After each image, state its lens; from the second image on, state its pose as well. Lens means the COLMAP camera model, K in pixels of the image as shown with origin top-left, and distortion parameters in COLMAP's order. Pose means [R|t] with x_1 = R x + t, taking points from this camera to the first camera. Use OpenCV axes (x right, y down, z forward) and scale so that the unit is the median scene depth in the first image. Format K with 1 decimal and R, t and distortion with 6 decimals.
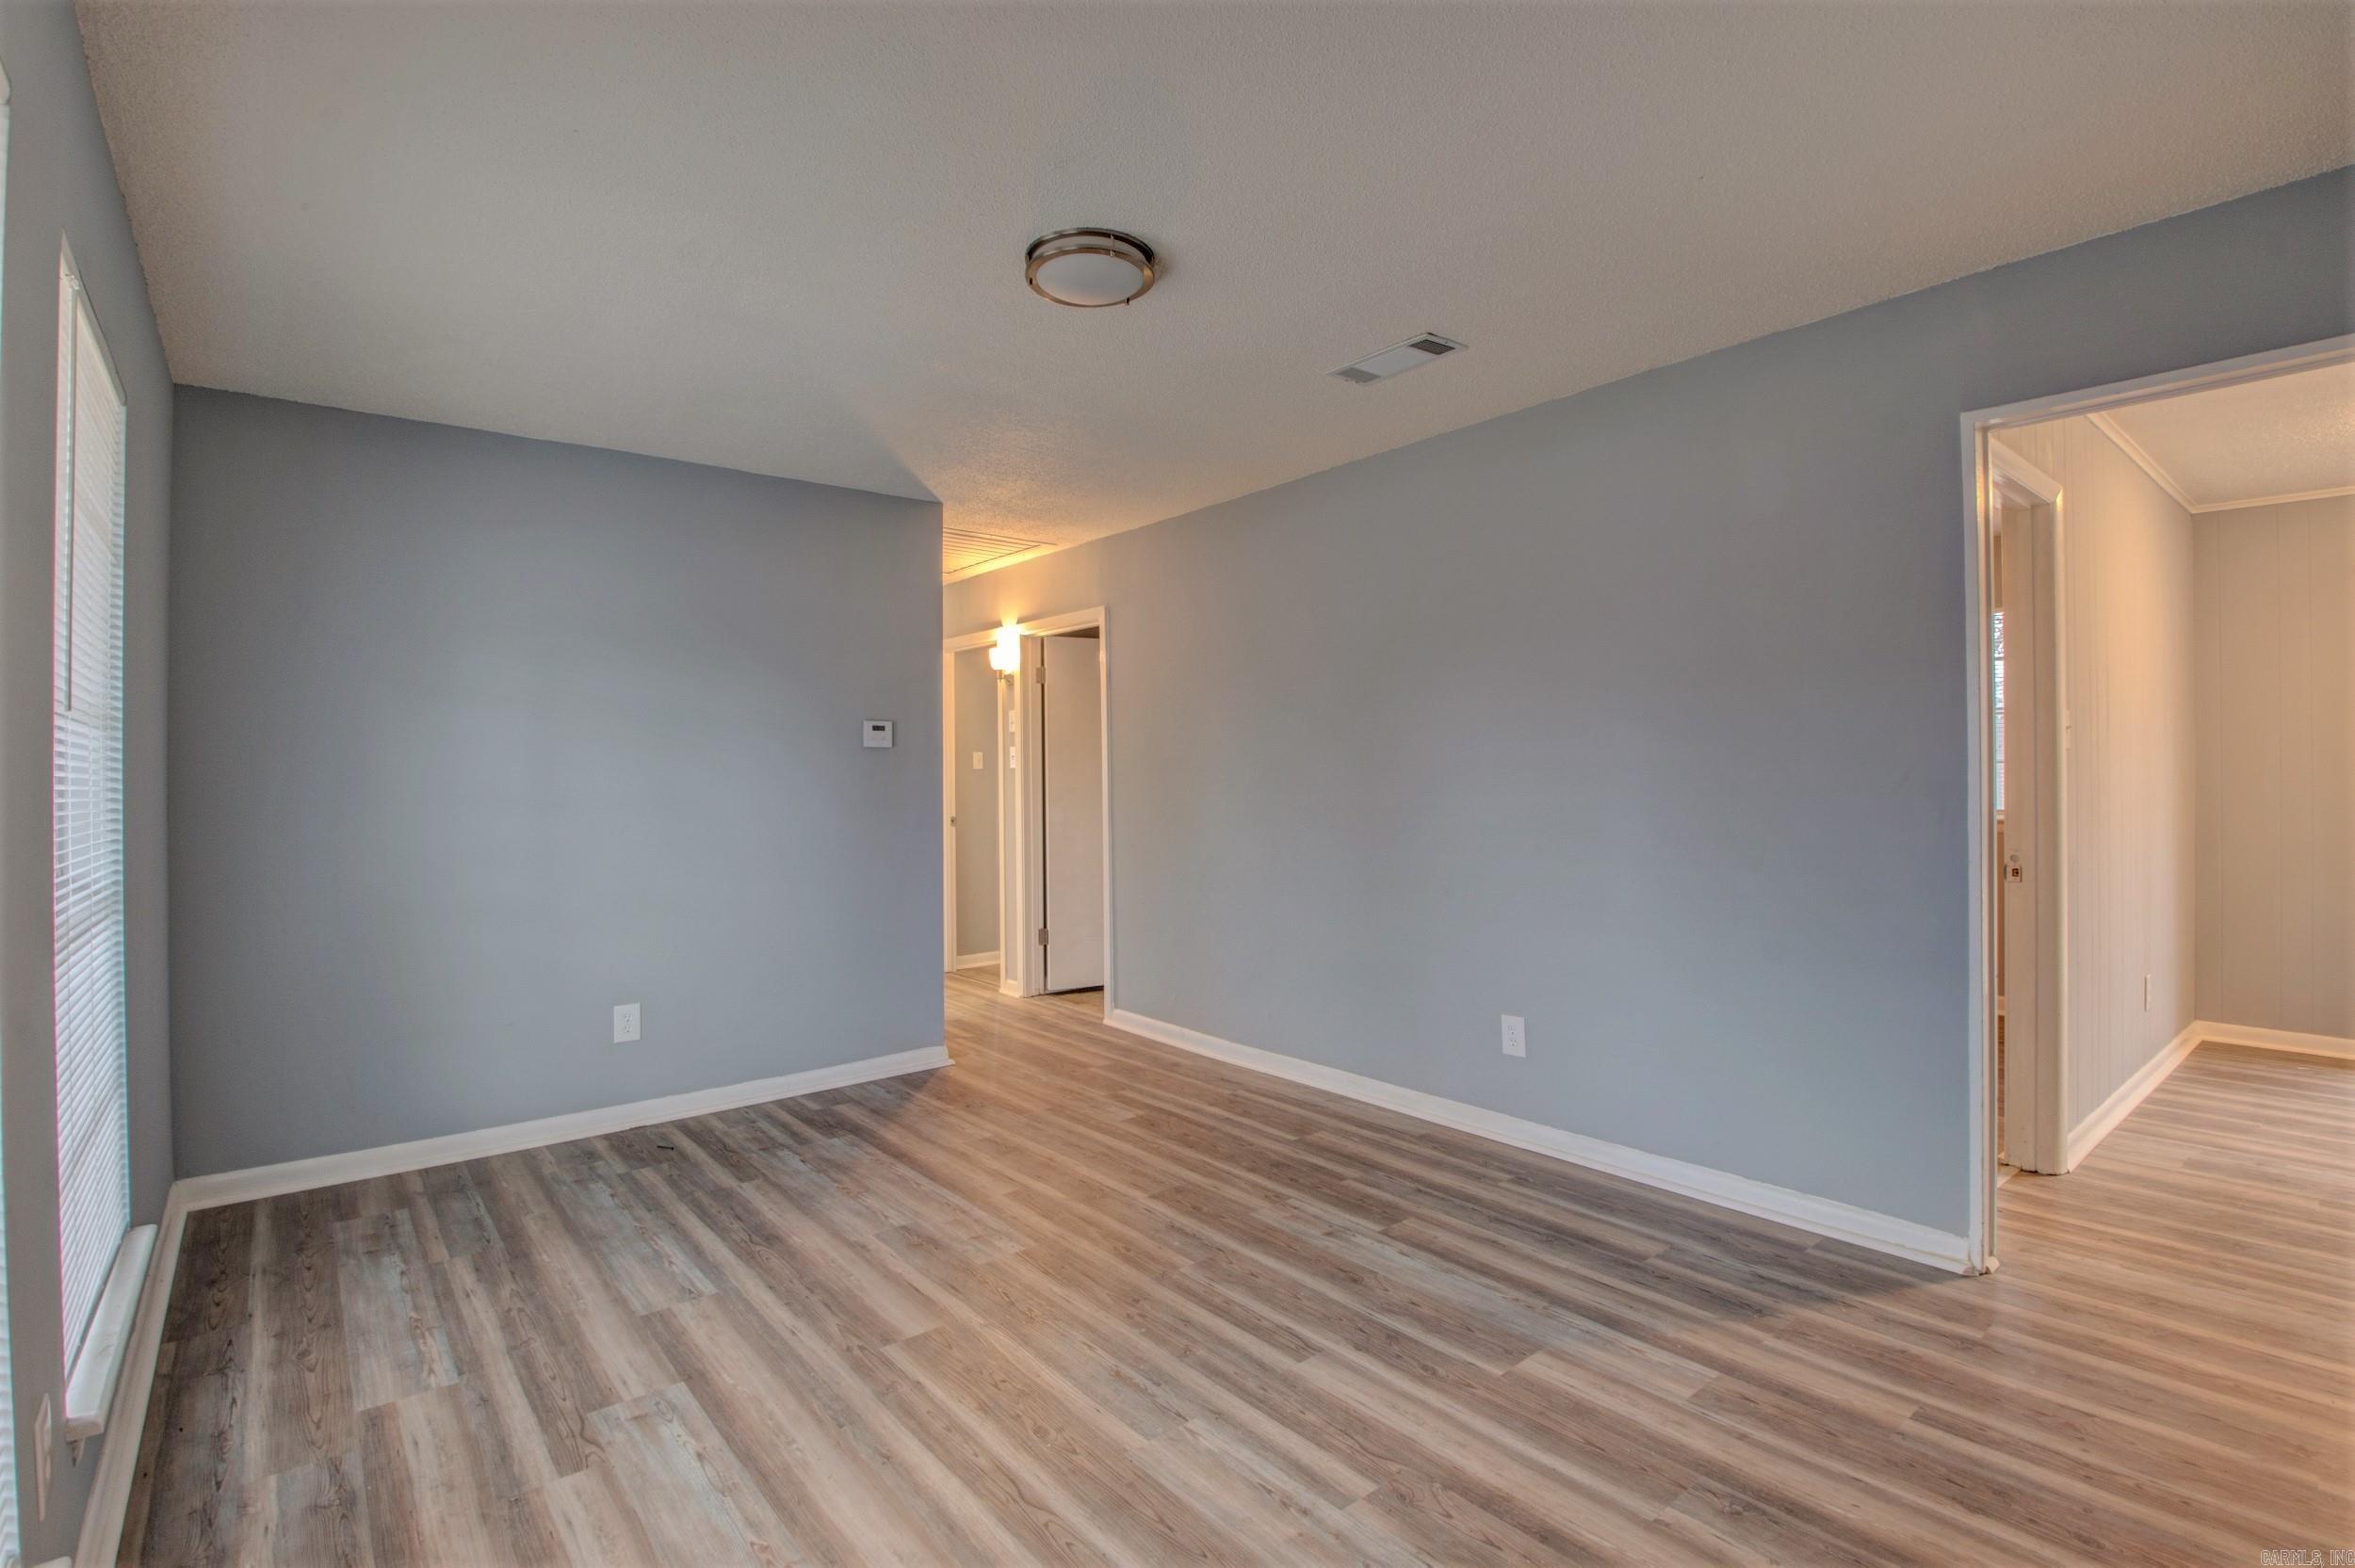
lens RADIAL K [[1101.2, 0, 1176.4], [0, 1101.2, 769.8], [0, 0, 1]] dist [-0.012225, -0.010311]
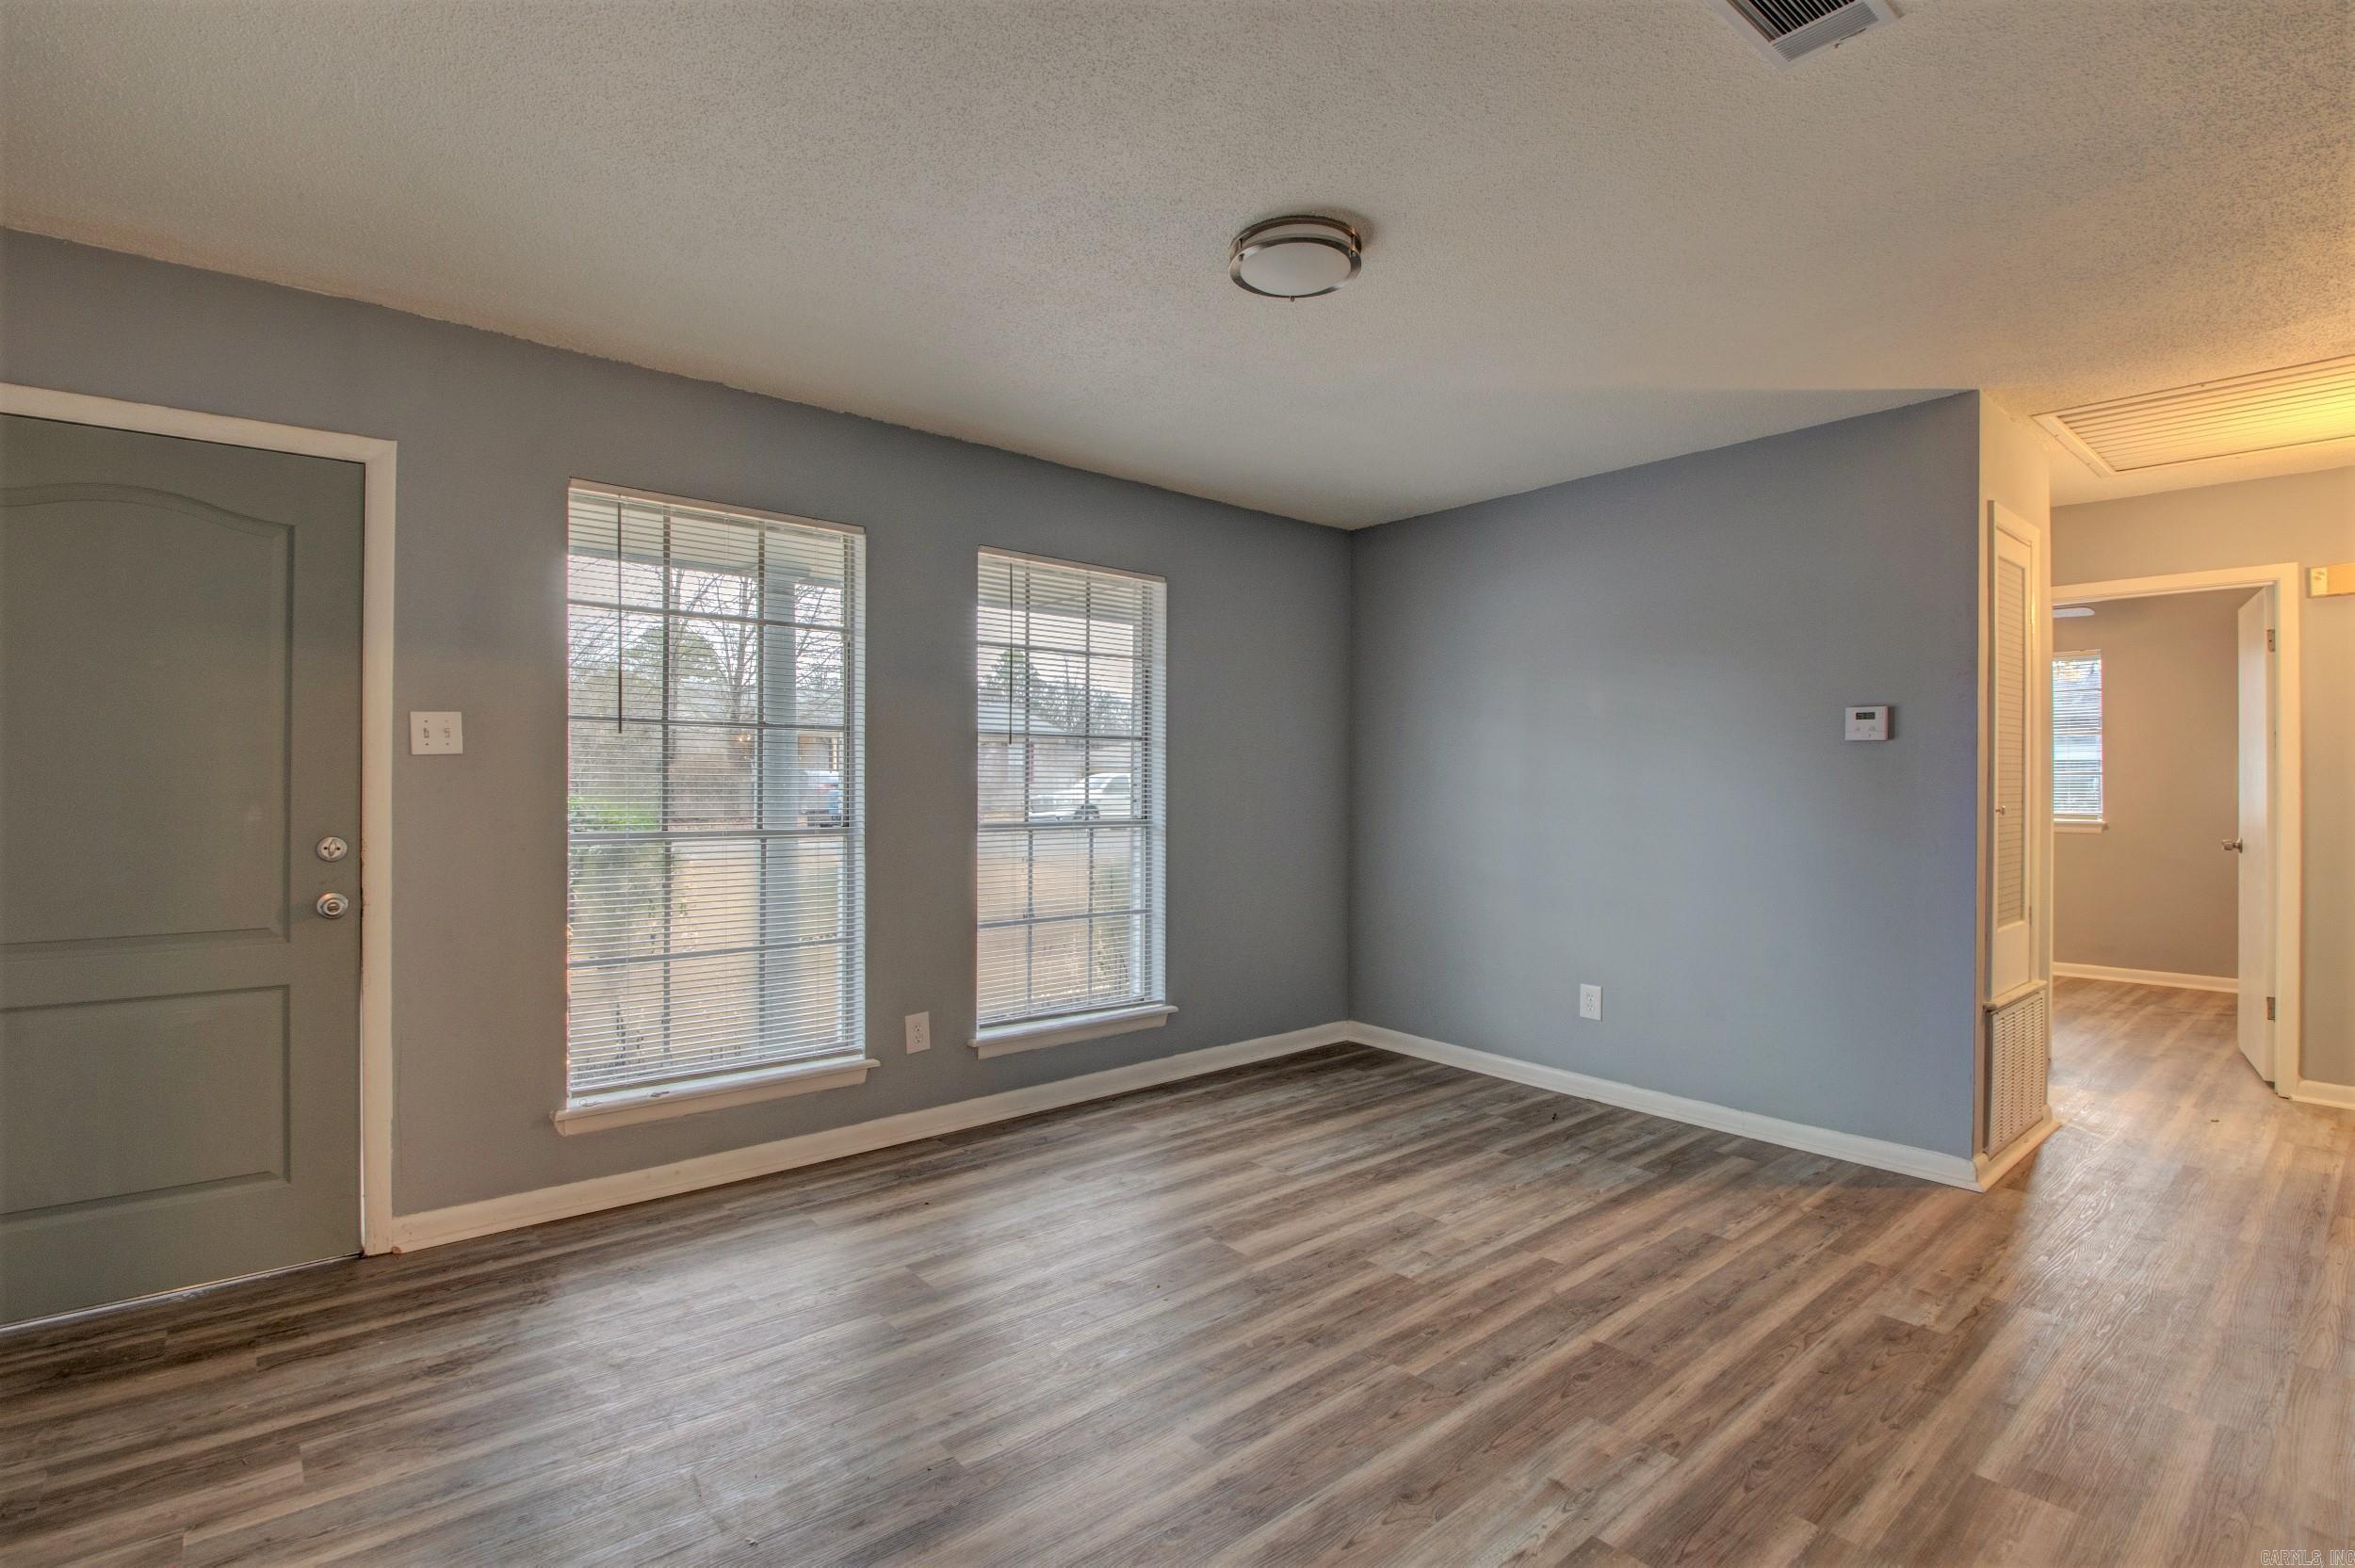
lens RADIAL K [[1101.2, 0, 1176.4], [0, 1101.2, 769.8], [0, 0, 1]] dist [-0.012225, -0.010311]
pose [[0.013280, 0.010196, -0.999860, 0.714565], [-0.004898, 0.999937, 0.010132, -0.014364], [0.999900, 0.004763, 0.013329, 0.685582]]
